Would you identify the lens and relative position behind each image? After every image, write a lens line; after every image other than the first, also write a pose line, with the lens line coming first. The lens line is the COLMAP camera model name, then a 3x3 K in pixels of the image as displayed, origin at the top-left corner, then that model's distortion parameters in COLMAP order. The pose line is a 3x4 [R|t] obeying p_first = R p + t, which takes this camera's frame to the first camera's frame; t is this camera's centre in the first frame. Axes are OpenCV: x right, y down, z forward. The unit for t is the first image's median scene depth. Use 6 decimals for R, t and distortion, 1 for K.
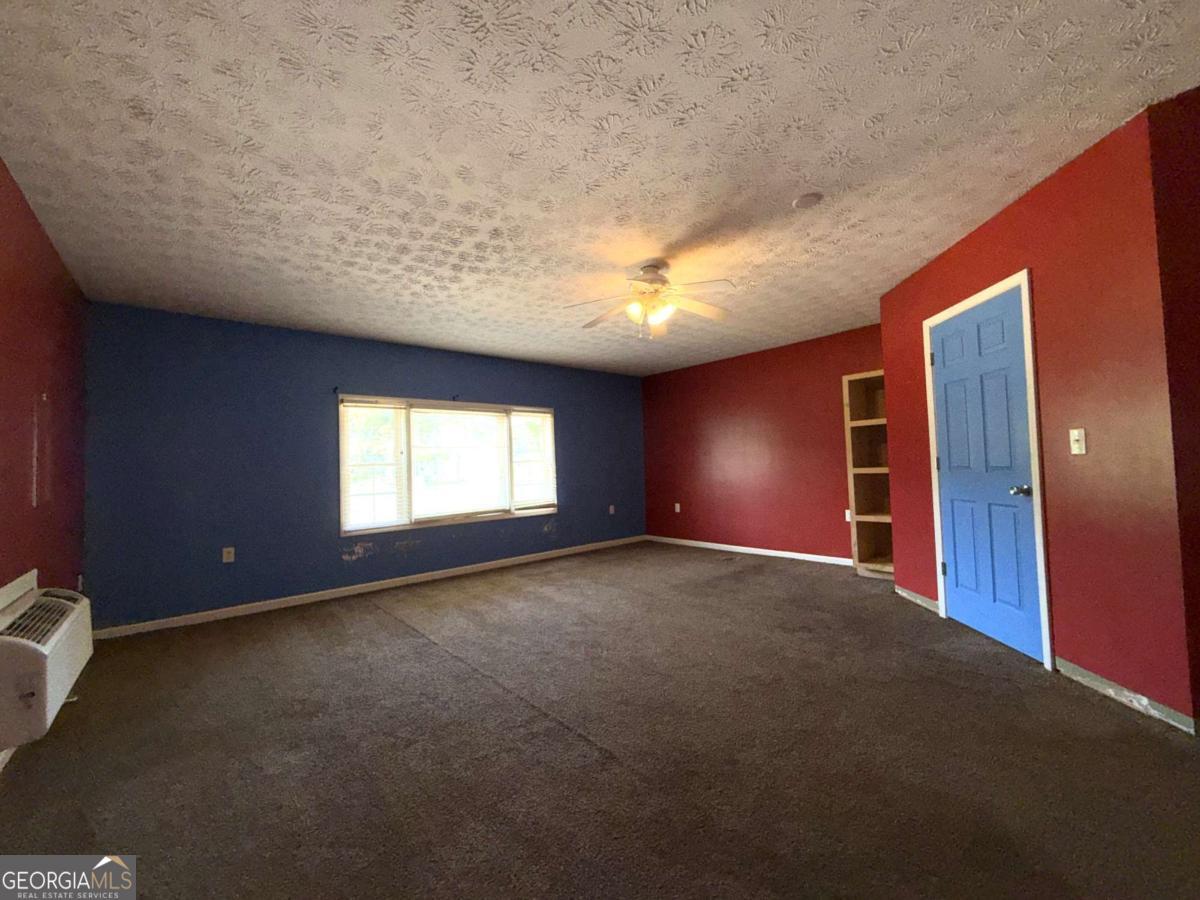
lens RADIAL K [[472.2, 0, 595.5], [0, 472.2, 447.4], [0, 0, 1]] dist [-0.000790, -0.000417]
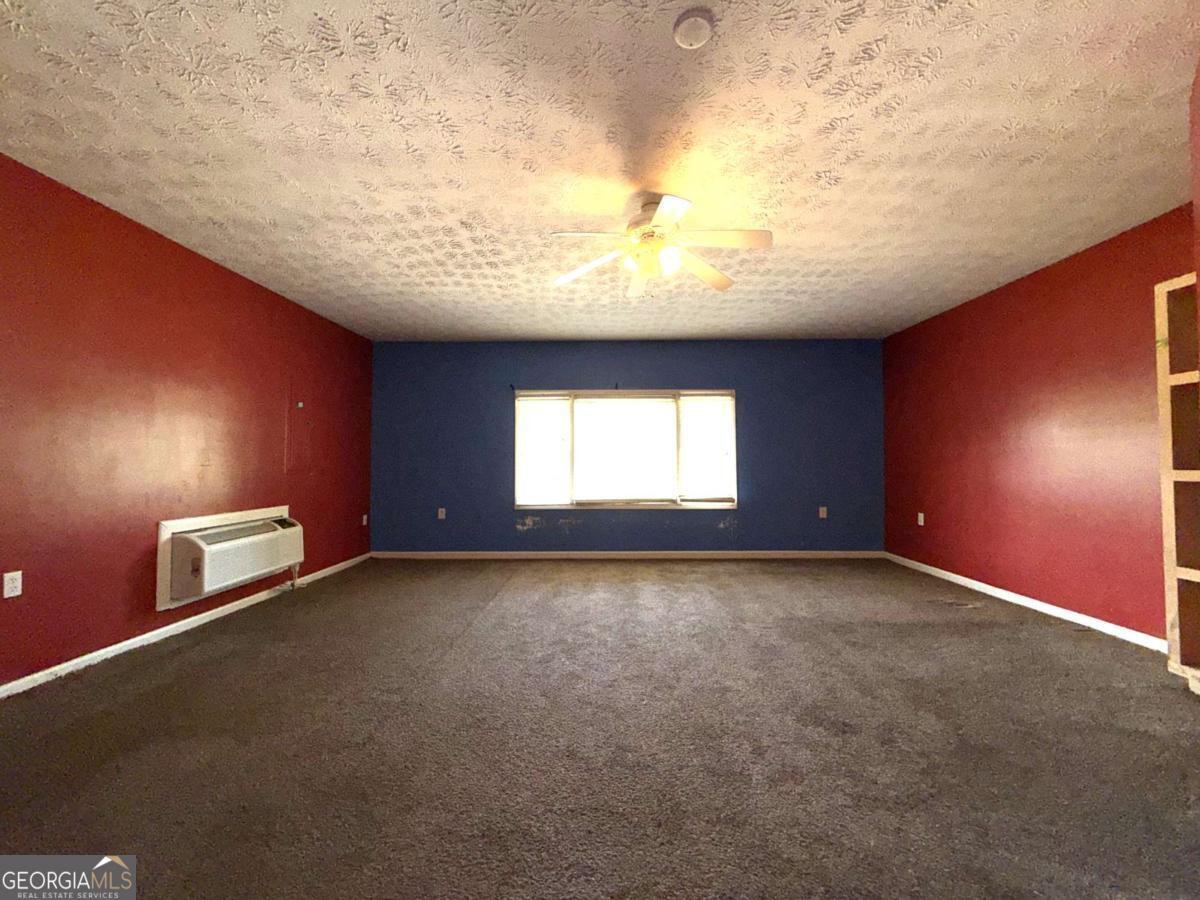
lens RADIAL K [[472.2, 0, 595.5], [0, 472.2, 447.4], [0, 0, 1]] dist [-0.000790, -0.000417]
pose [[0.753857, 0.010432, -0.656955, 0.494809], [0.003429, 0.999798, 0.019810, 0.010471], [0.657029, -0.017187, 0.753669, 0.283434]]
